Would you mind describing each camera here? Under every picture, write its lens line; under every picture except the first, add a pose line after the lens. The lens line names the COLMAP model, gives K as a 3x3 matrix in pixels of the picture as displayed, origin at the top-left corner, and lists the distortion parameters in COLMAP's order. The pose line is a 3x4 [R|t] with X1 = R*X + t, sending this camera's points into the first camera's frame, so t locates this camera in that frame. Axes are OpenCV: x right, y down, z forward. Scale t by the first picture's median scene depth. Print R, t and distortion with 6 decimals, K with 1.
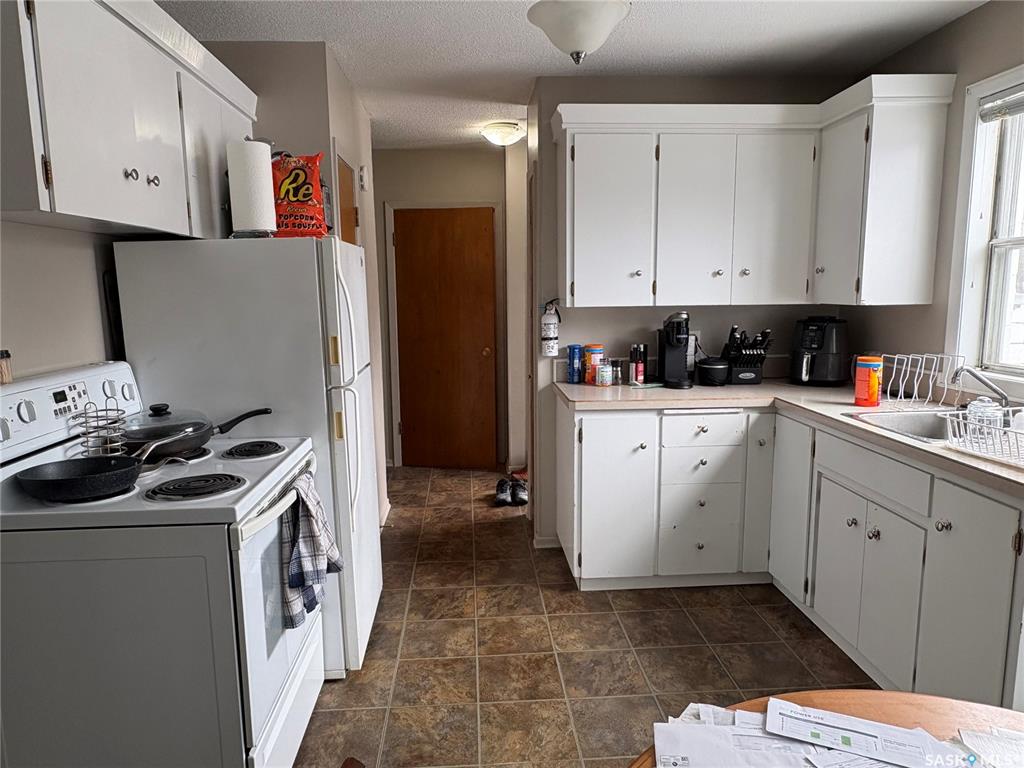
lens RADIAL K [[676.3, 0, 510.4], [0, 676.3, 388.2], [0, 0, 1]] dist [-0.003303, 0.002788]
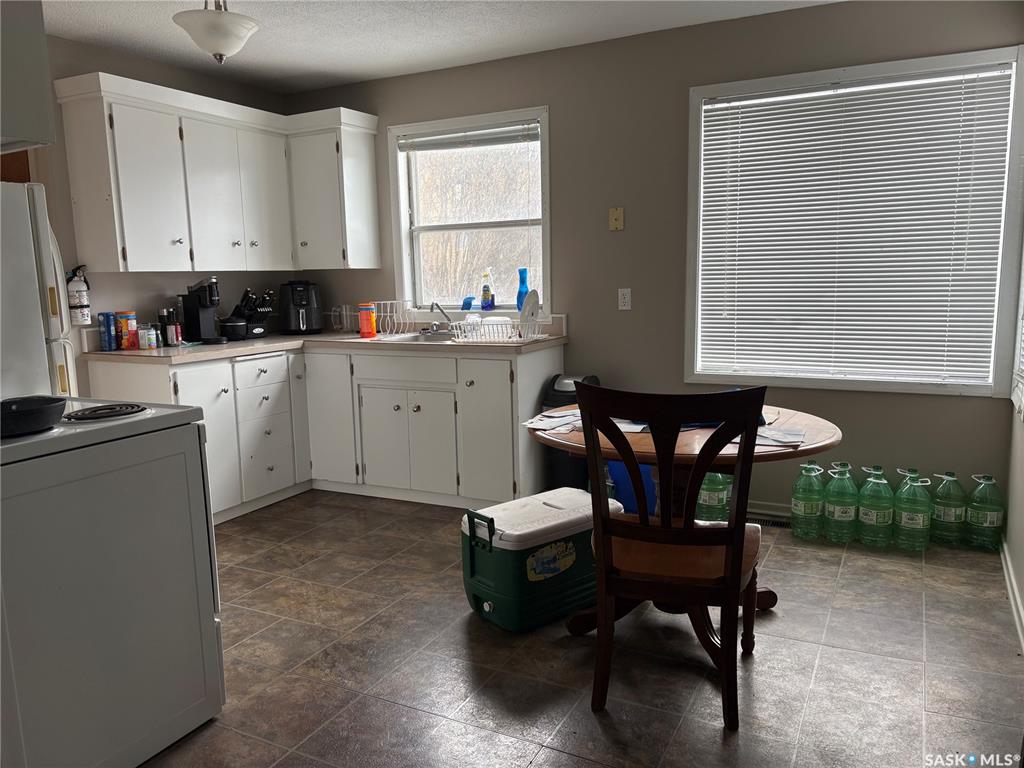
lens RADIAL K [[775.1, 0, 508.4], [0, 775.1, 385.9], [0, 0, 1]] dist [0.065207, -0.064582]
pose [[0.514463, -0.122139, 0.848769, -0.659444], [0.142180, 0.988254, 0.056032, 0.069282], [-0.845643, 0.091852, 0.525786, -0.105222]]
